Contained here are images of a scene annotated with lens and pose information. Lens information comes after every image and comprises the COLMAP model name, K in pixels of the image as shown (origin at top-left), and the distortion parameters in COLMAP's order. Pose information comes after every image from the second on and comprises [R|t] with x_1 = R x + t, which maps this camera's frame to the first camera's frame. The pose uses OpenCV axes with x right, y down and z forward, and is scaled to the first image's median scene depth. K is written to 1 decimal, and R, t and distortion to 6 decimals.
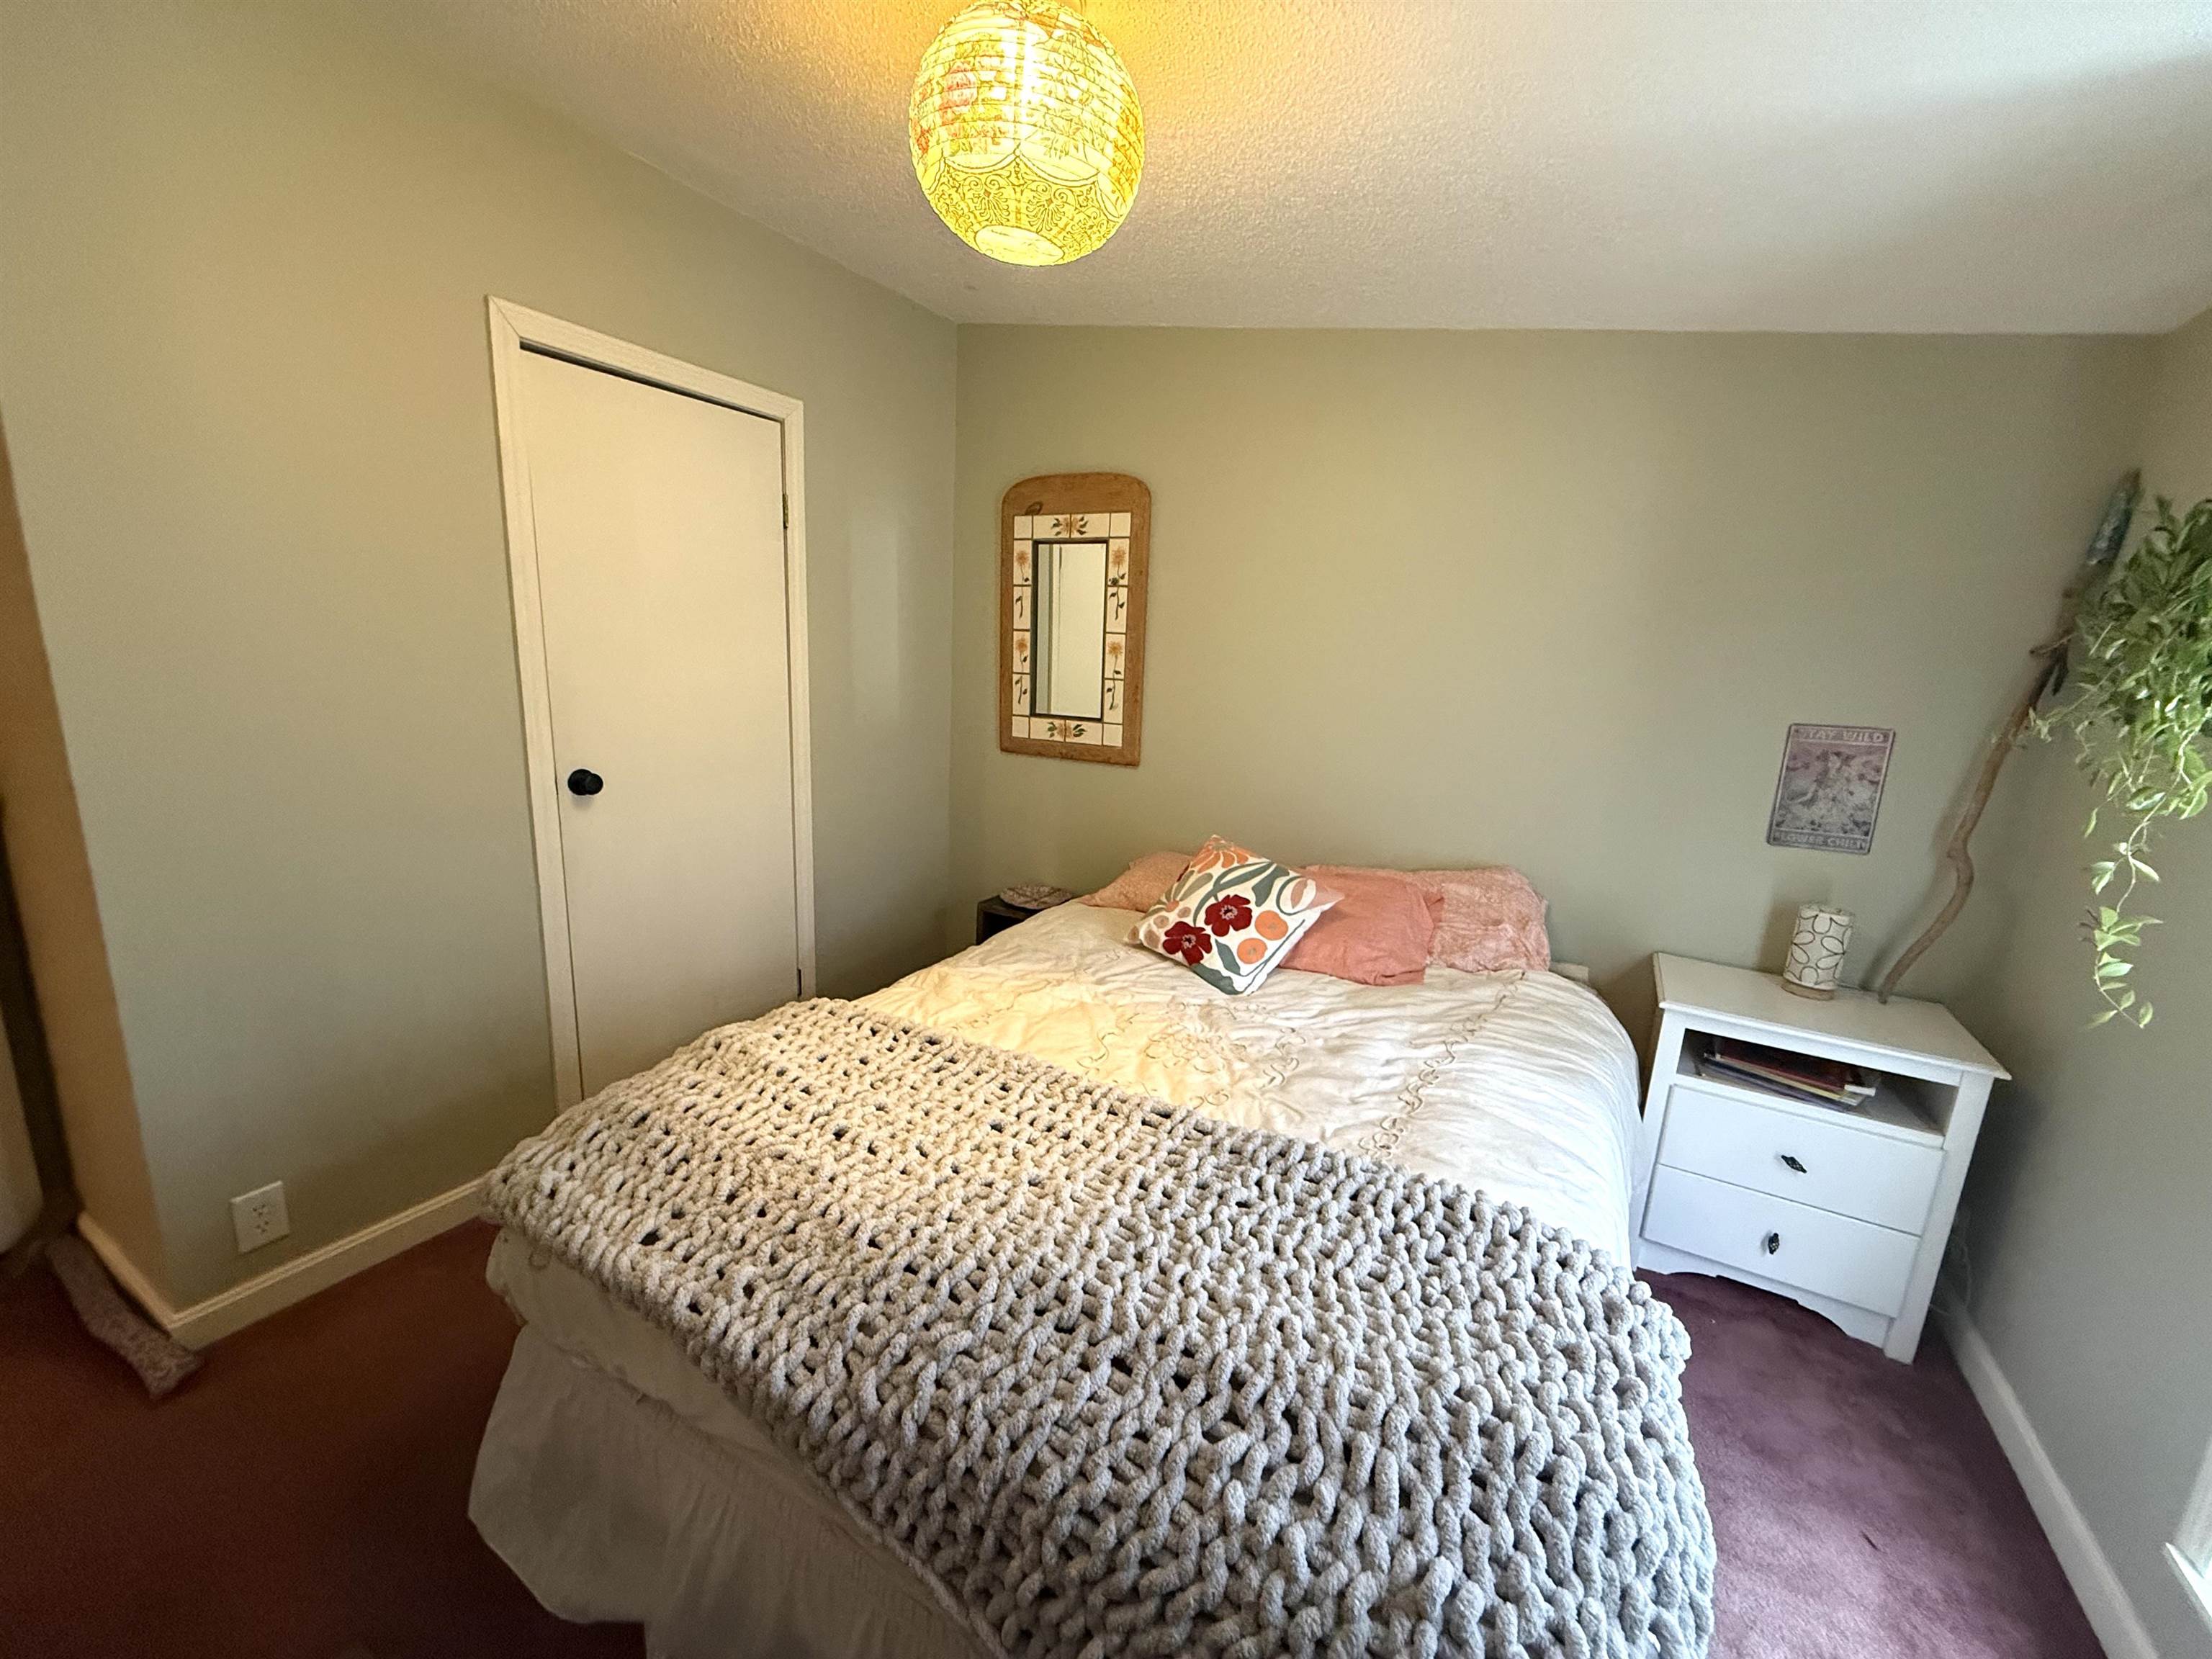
lens RADIAL K [[877.8, 0, 1103.1], [0, 877.8, 832.1], [0, 0, 1]] dist [0.001586, -0.000088]
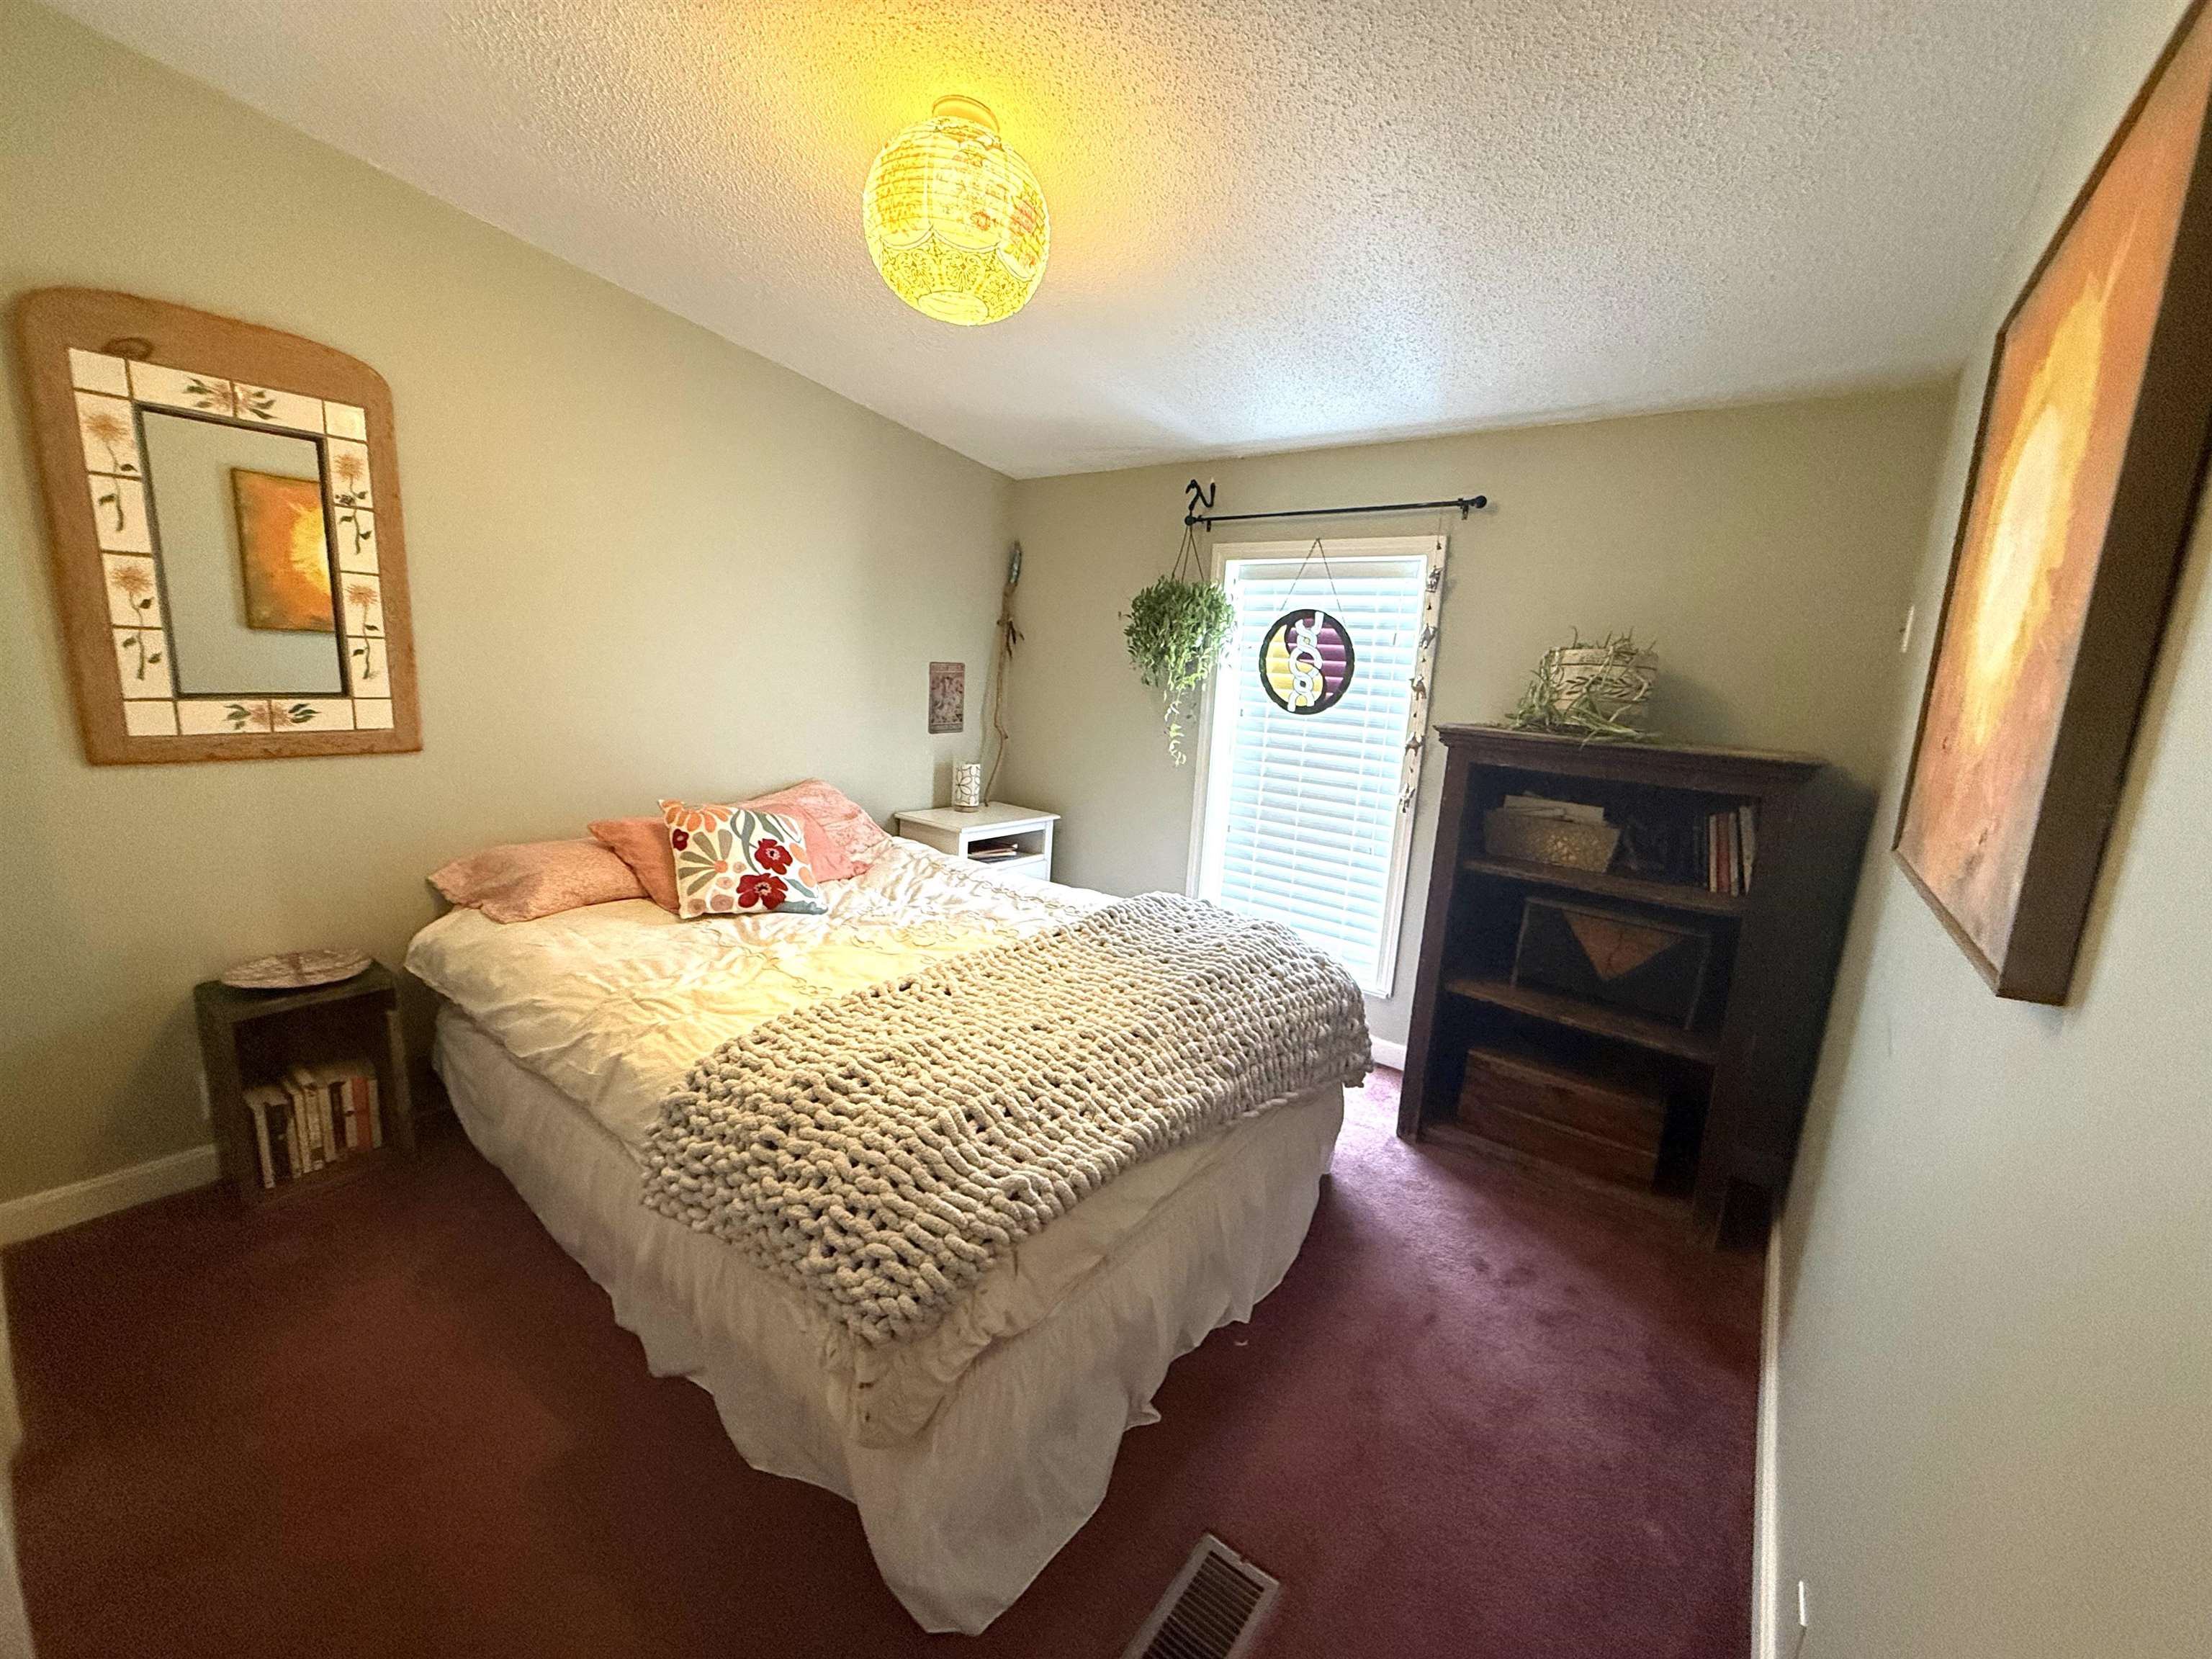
lens RADIAL K [[877.8, 0, 1103.1], [0, 877.8, 832.1], [0, 0, 1]] dist [0.001586, -0.000088]
pose [[0.138181, -0.230365, 0.963244, -0.651331], [0.151324, 0.966065, 0.209331, -0.079056], [-0.978778, 0.116837, 0.168351, 0.301876]]
